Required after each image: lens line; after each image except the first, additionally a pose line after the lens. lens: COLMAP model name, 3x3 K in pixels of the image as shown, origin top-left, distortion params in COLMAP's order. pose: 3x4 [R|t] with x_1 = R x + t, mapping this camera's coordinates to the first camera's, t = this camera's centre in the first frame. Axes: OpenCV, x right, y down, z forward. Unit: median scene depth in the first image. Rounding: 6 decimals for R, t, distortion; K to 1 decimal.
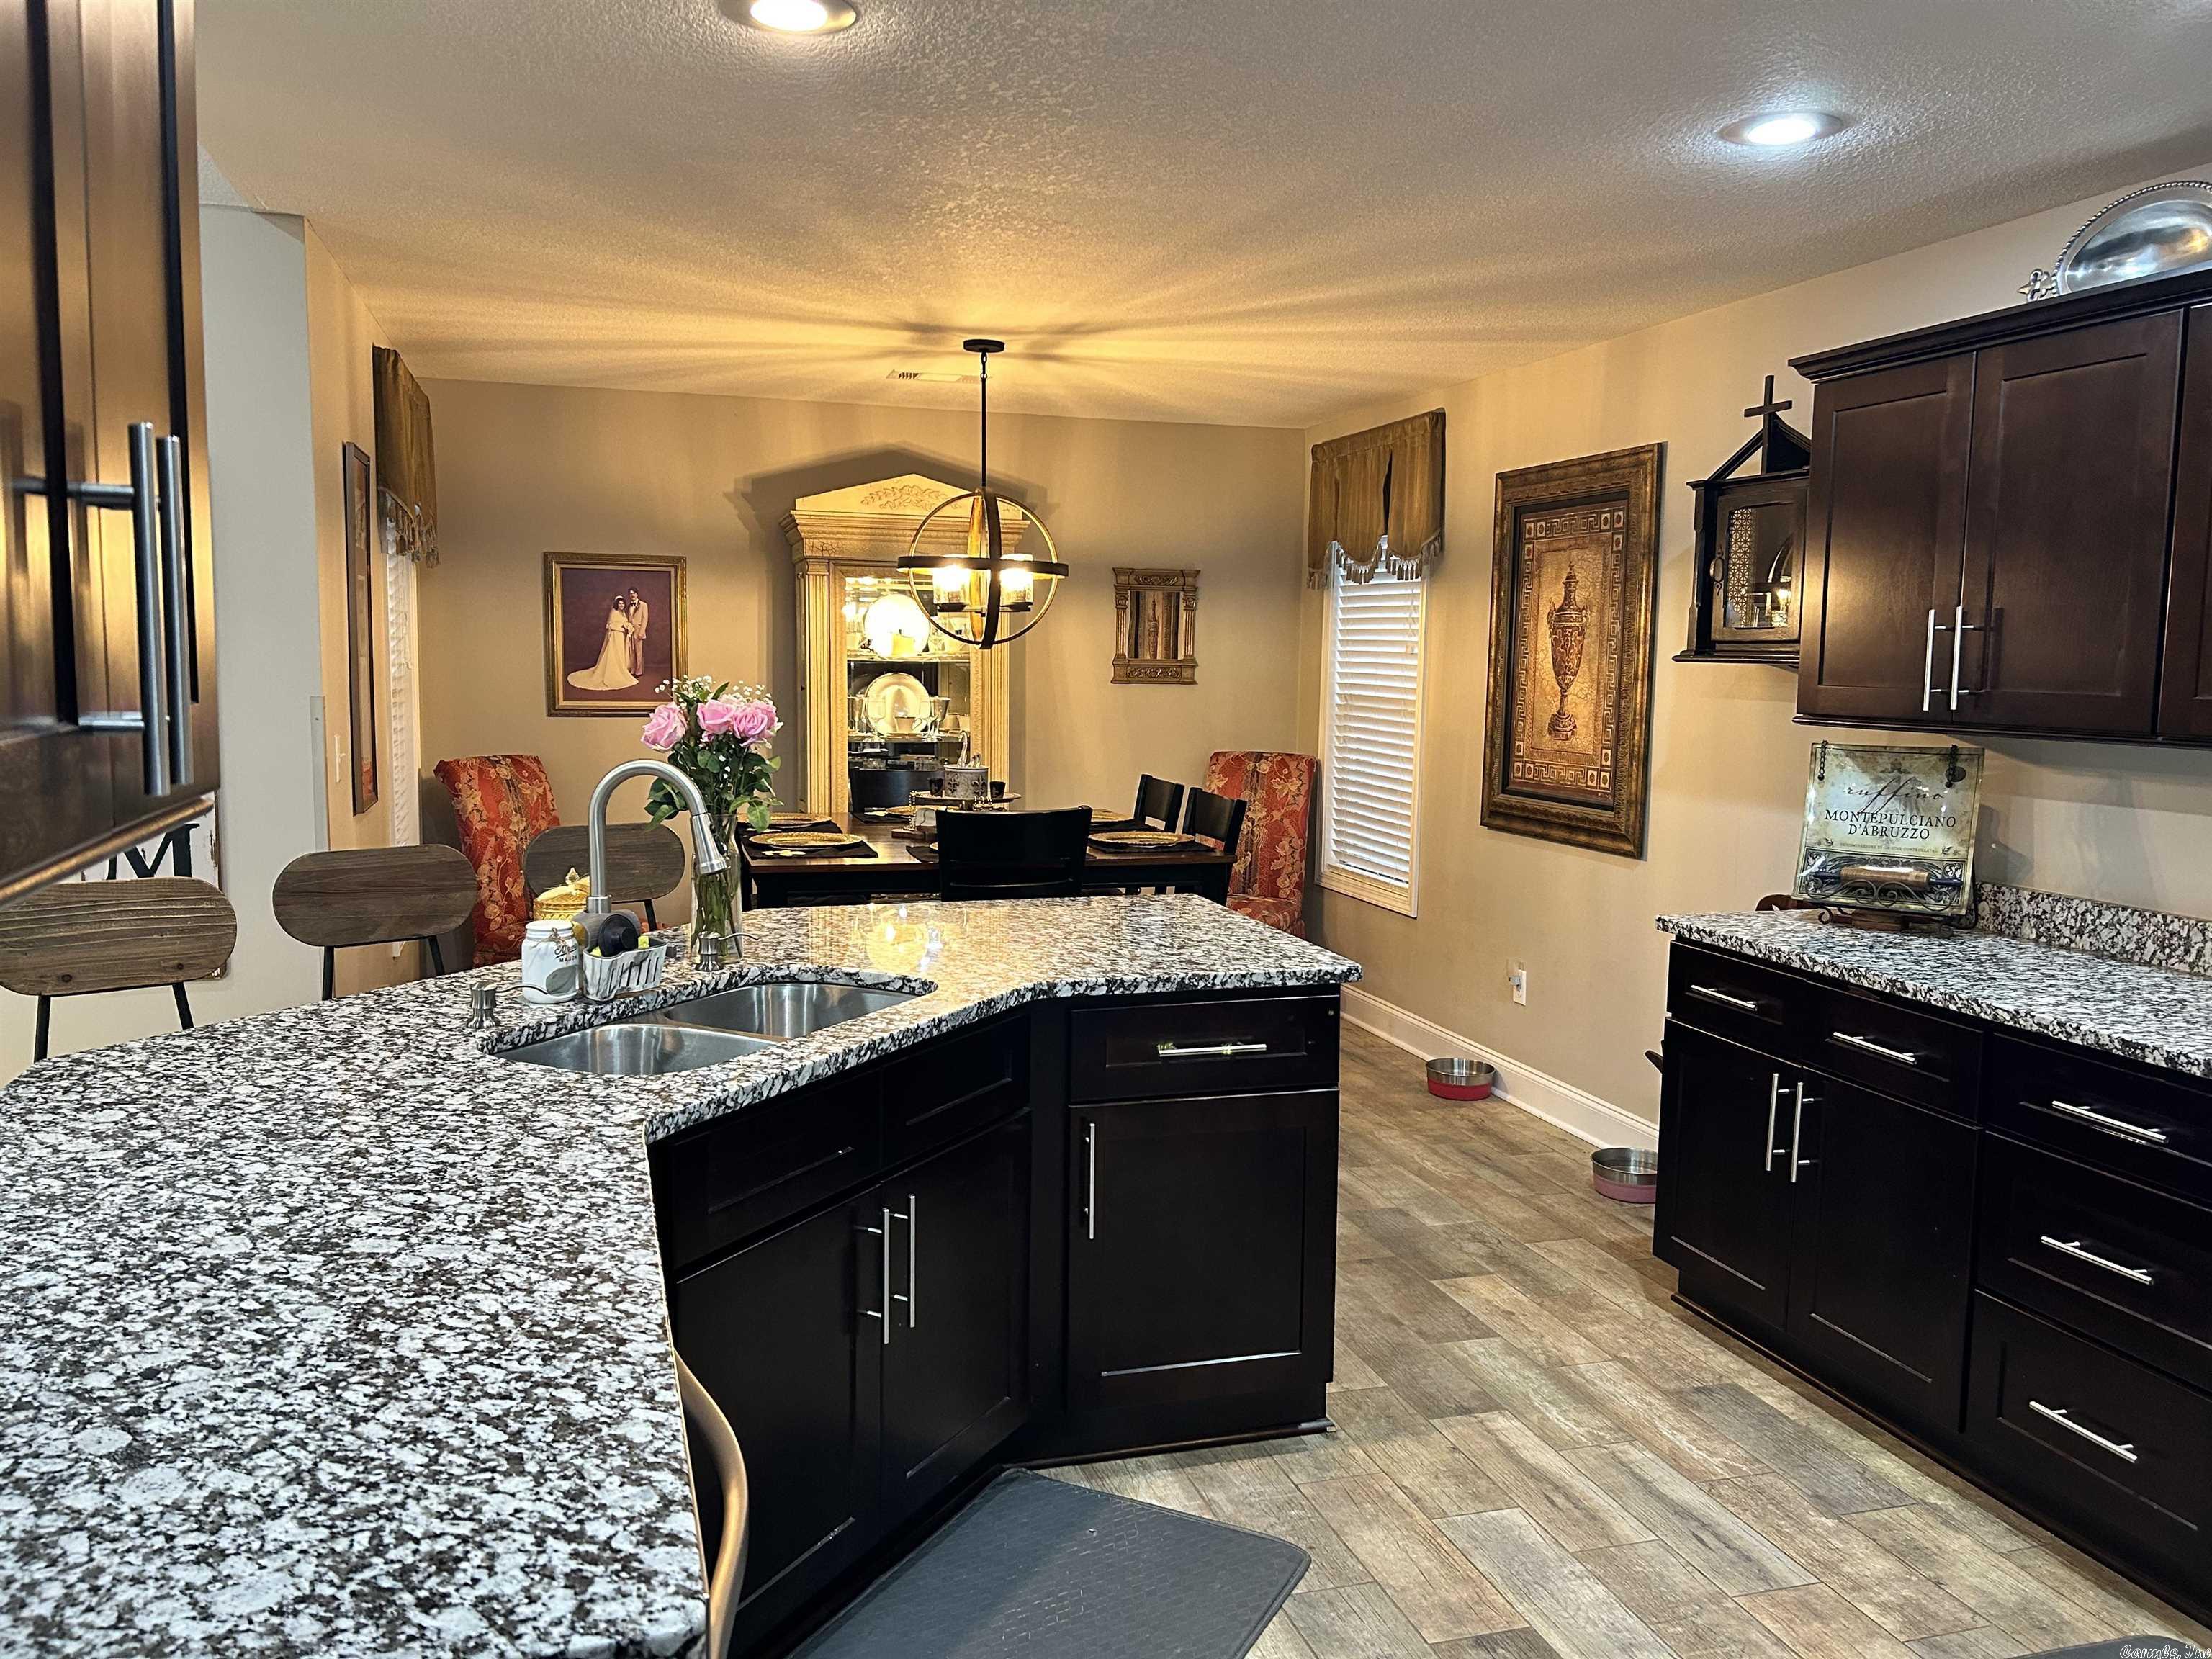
lens RADIAL K [[1669.0, 0, 1102.6], [0, 1669.0, 833.9], [0, 0, 1]] dist [0.033331, -0.008380]
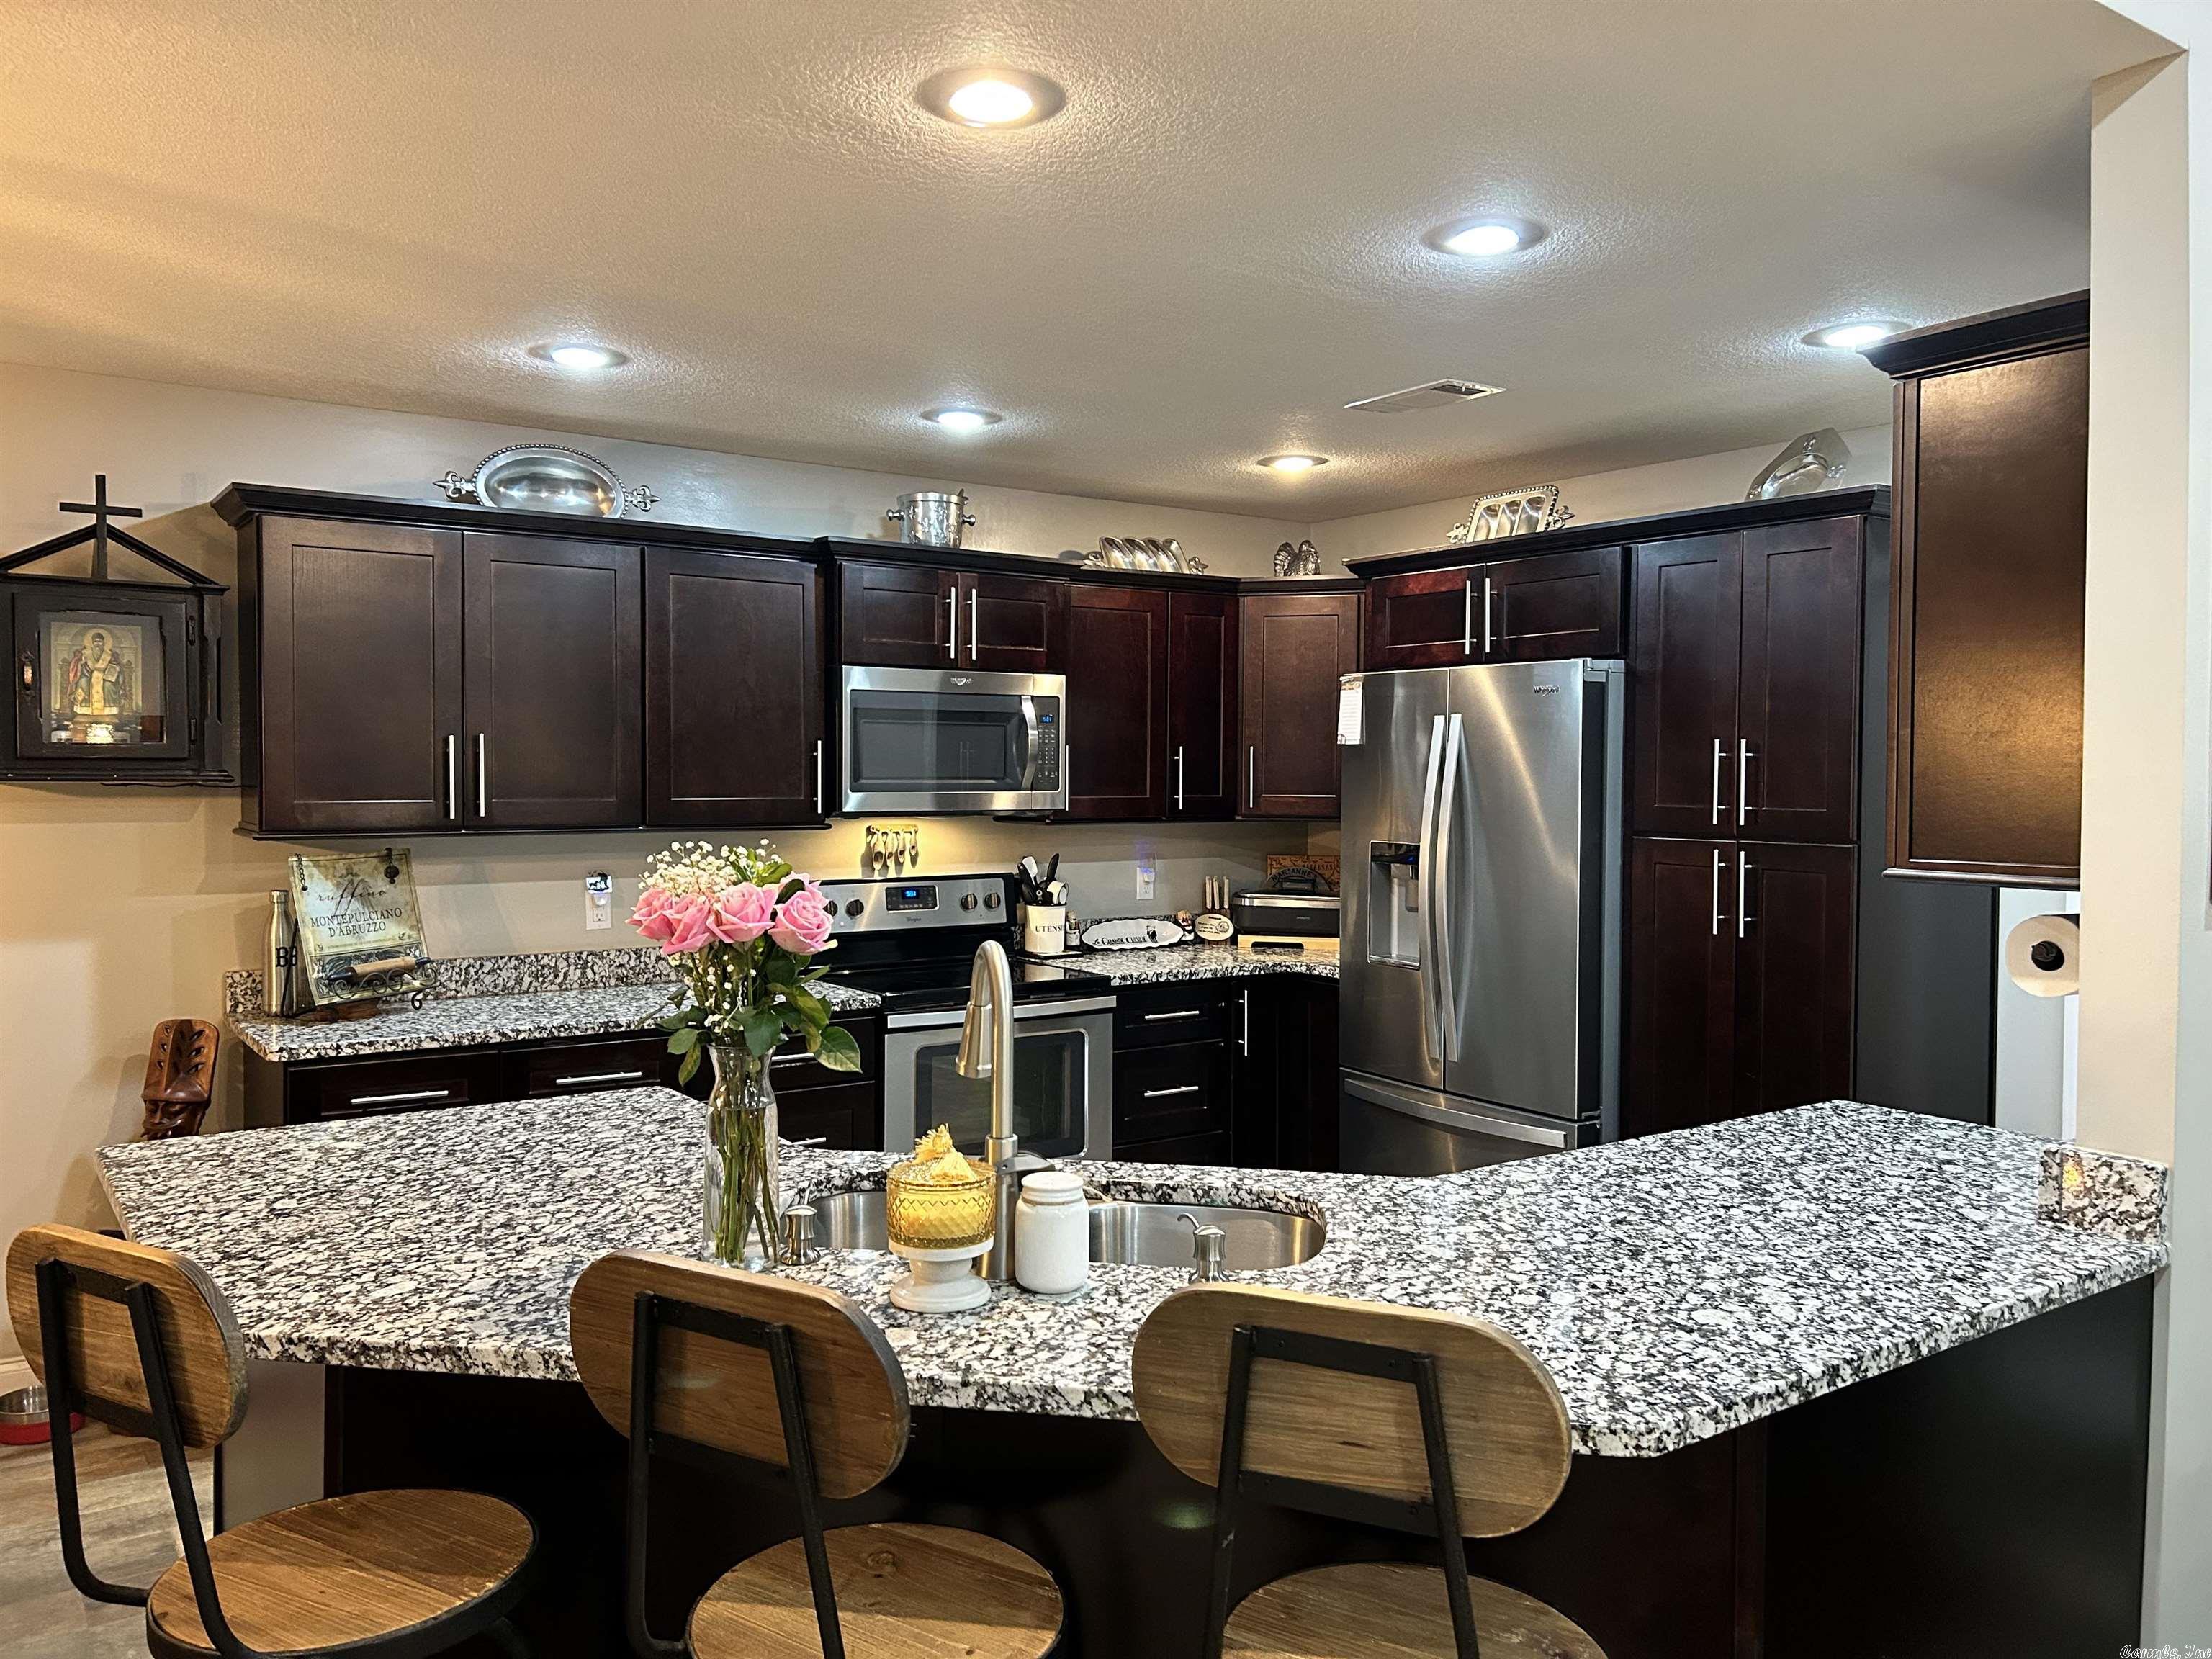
lens RADIAL K [[1669.0, 0, 1096.8], [0, 1669.0, 824.2], [0, 0, 1]] dist [0.033331, -0.008380]
pose [[-0.313088, -0.048284, 0.948496, -1.329122], [0.095229, 0.992078, 0.081937, -0.206081], [-0.944938, 0.115978, -0.306010, 1.550140]]
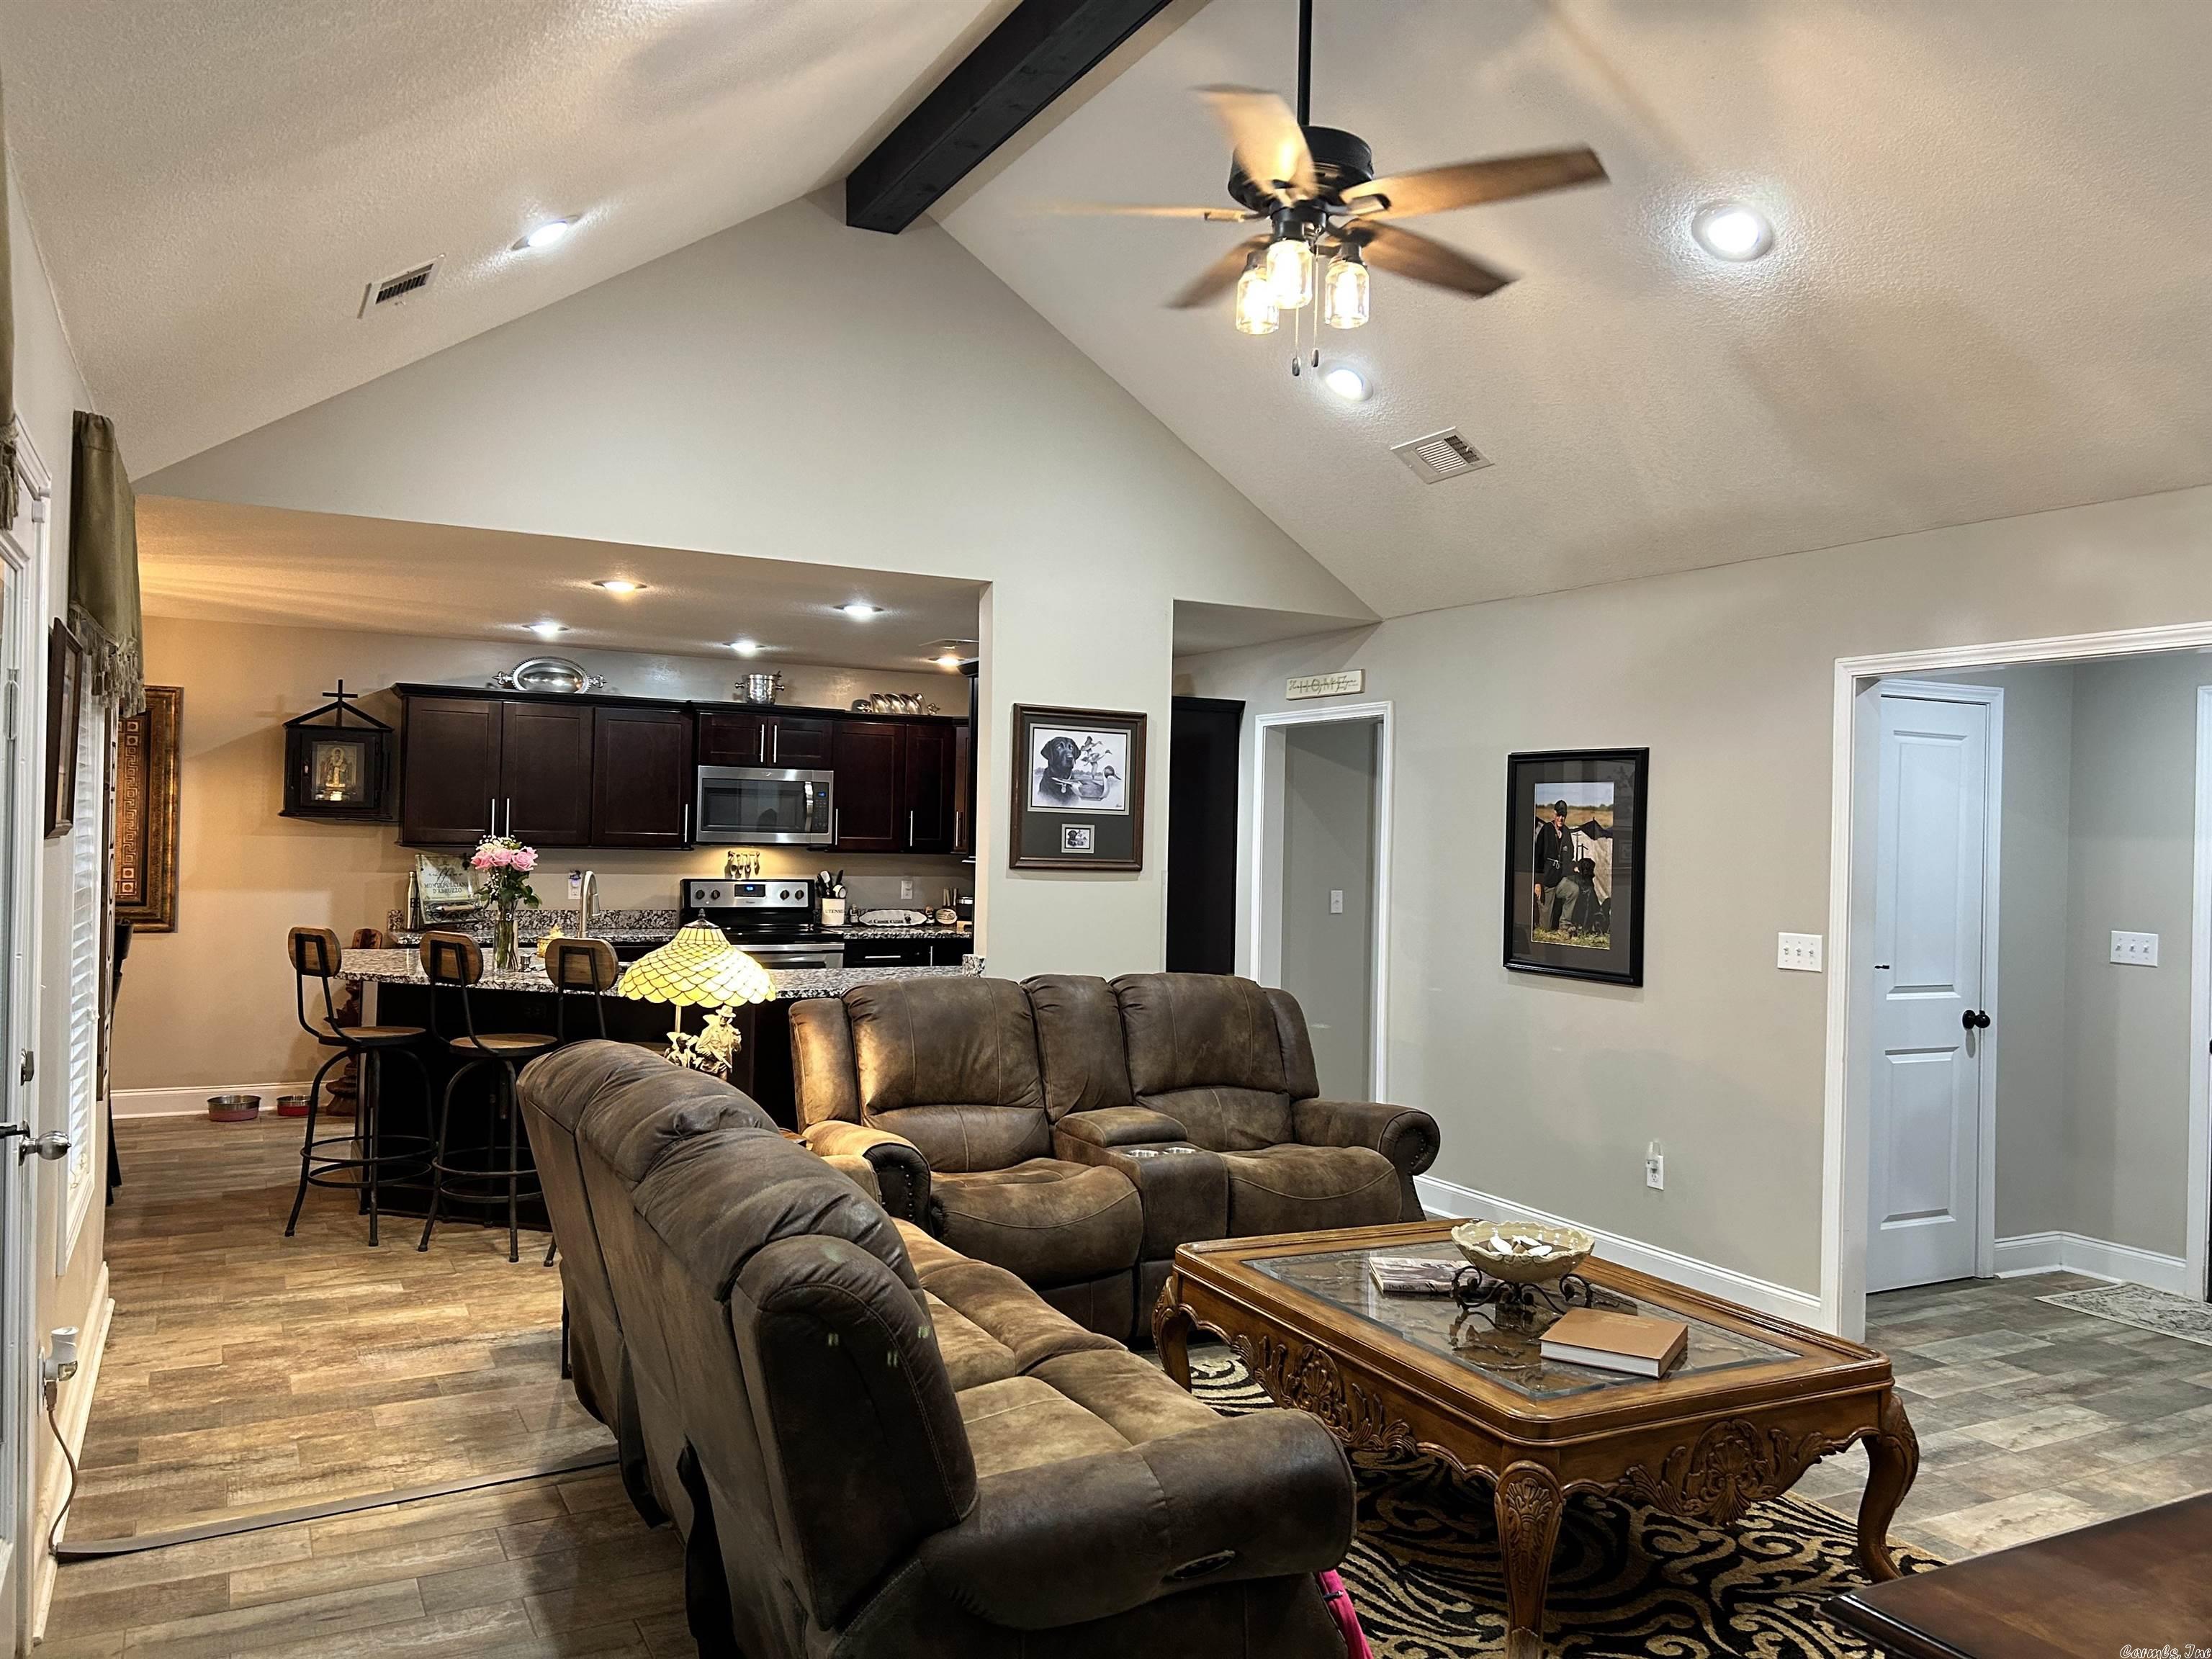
lens RADIAL K [[1669.0, 0, 1111.7], [0, 1669.0, 830.0], [0, 0, 1]] dist [0.033331, -0.008380]
pose [[-0.192632, -0.019142, 0.981084, -3.594821], [0.082035, 0.995996, 0.035541, -0.166404], [-0.977836, 0.087330, -0.190290, 0.945802]]
